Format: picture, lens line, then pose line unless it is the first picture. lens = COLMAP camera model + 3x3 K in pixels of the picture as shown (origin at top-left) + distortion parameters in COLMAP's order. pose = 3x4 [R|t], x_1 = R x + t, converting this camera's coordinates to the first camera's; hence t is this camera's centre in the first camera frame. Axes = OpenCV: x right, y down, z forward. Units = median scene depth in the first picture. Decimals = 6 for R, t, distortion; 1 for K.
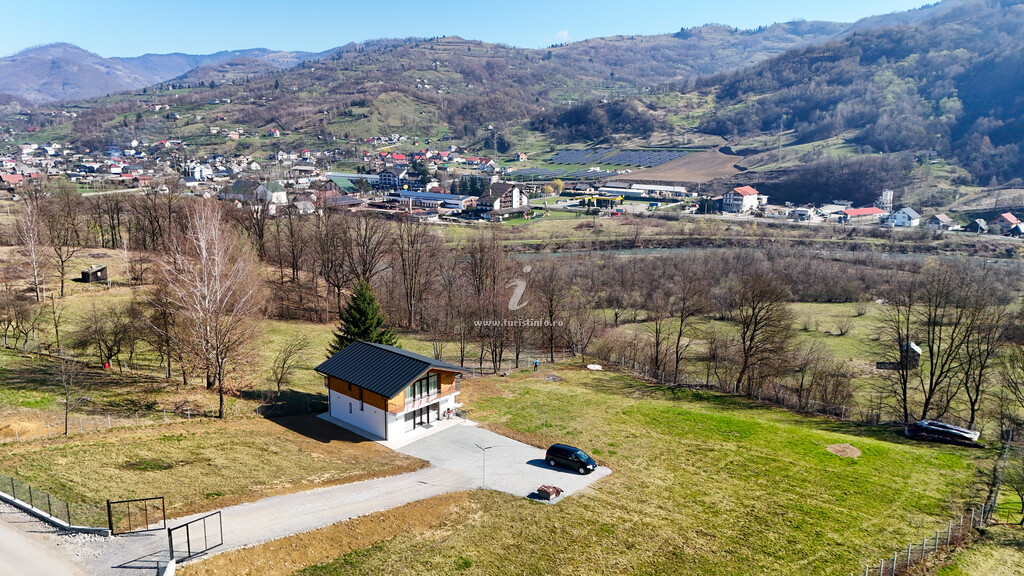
lens RADIAL K [[747.6, 0, 514.3], [0, 747.6, 285.4], [0, 0, 1]] dist [0.070064, -0.072468]
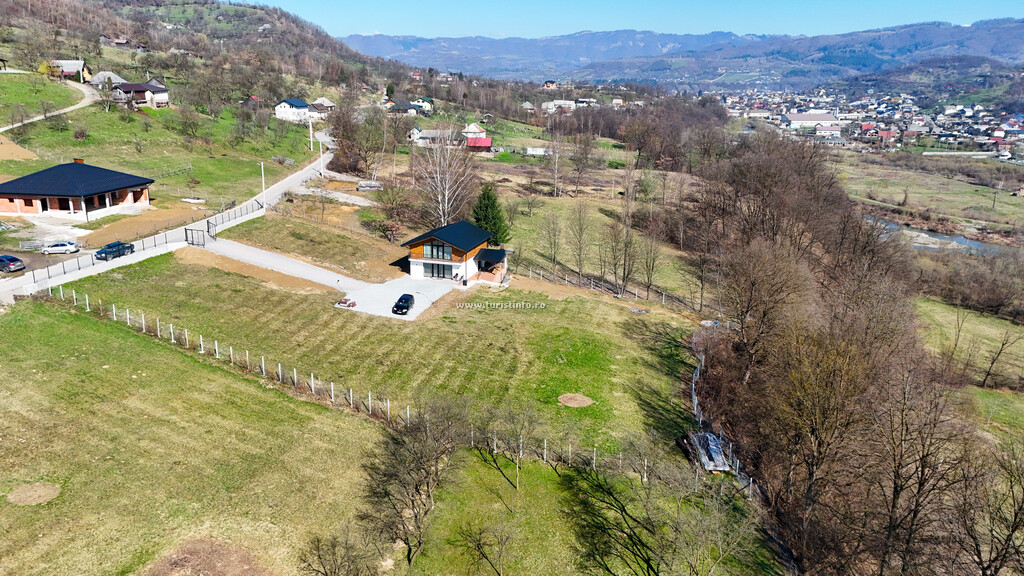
lens RADIAL K [[747.6, 0, 514.3], [0, 747.6, 285.4], [0, 0, 1]] dist [0.070064, -0.072468]
pose [[0.409091, 0.241850, -0.879860, 0.114422], [-0.201459, 0.964381, 0.171414, -0.007423], [0.889977, 0.107132, 0.443243, 0.044648]]
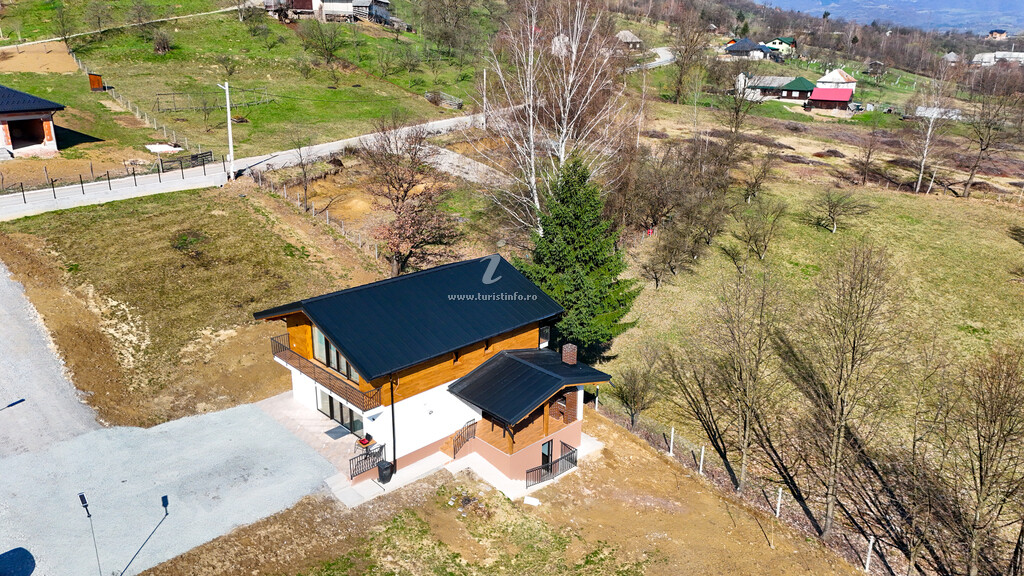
lens RADIAL K [[747.6, 0, 514.3], [0, 747.6, 285.4], [0, 0, 1]] dist [0.070064, -0.072468]
pose [[-0.083999, 0.309984, -0.947024, 0.028185], [-0.223583, 0.920287, 0.321064, -0.007471], [0.971059, 0.238708, -0.007996, 0.101094]]
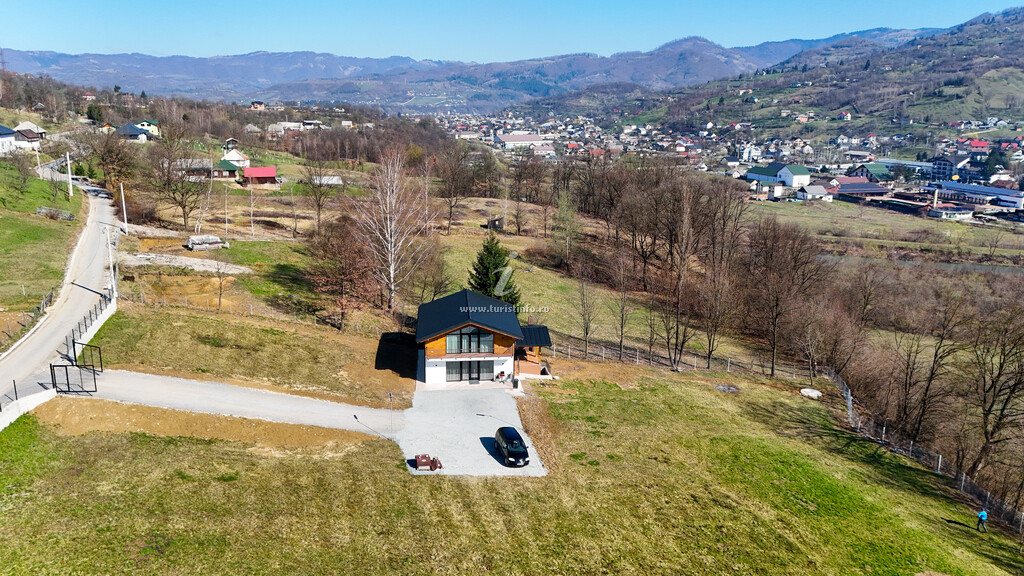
lens RADIAL K [[747.6, 0, 514.3], [0, 747.6, 285.4], [0, 0, 1]] dist [0.070064, -0.072468]
pose [[0.734108, 0.160539, -0.659782, 0.051017], [-0.148334, 0.986097, 0.074895, -0.001806], [0.662633, 0.042887, 0.747716, 0.027253]]
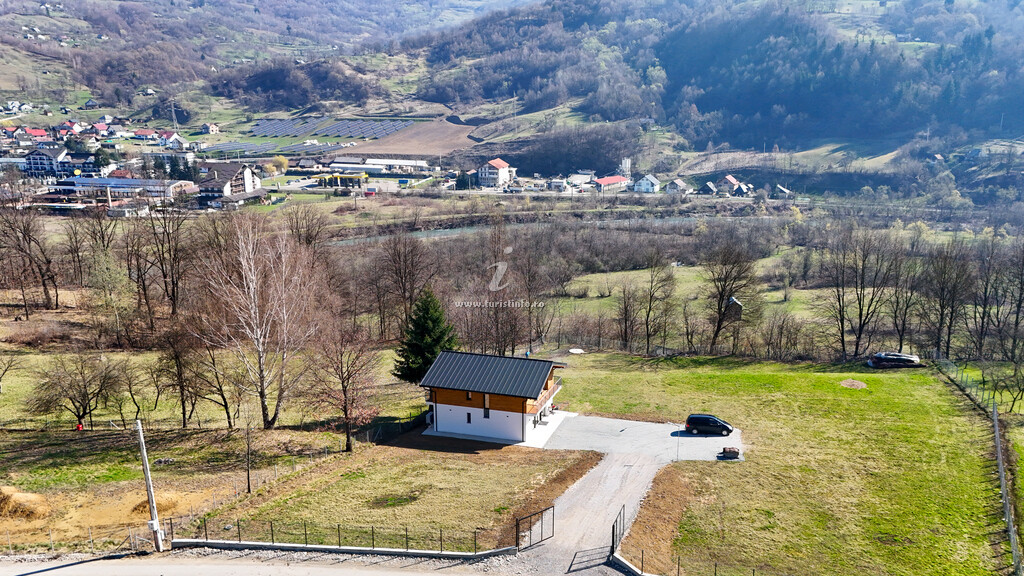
lens RADIAL K [[824.9, 0, 566.6], [0, 824.9, 316.9], [0, 0, 1]] dist [0.081666, -0.104247]
pose [[0.899314, -0.116120, 0.421604, -0.050812], [0.091420, 0.992720, 0.078413, -0.003408], [-0.427640, -0.031975, 0.903383, 0.000532]]
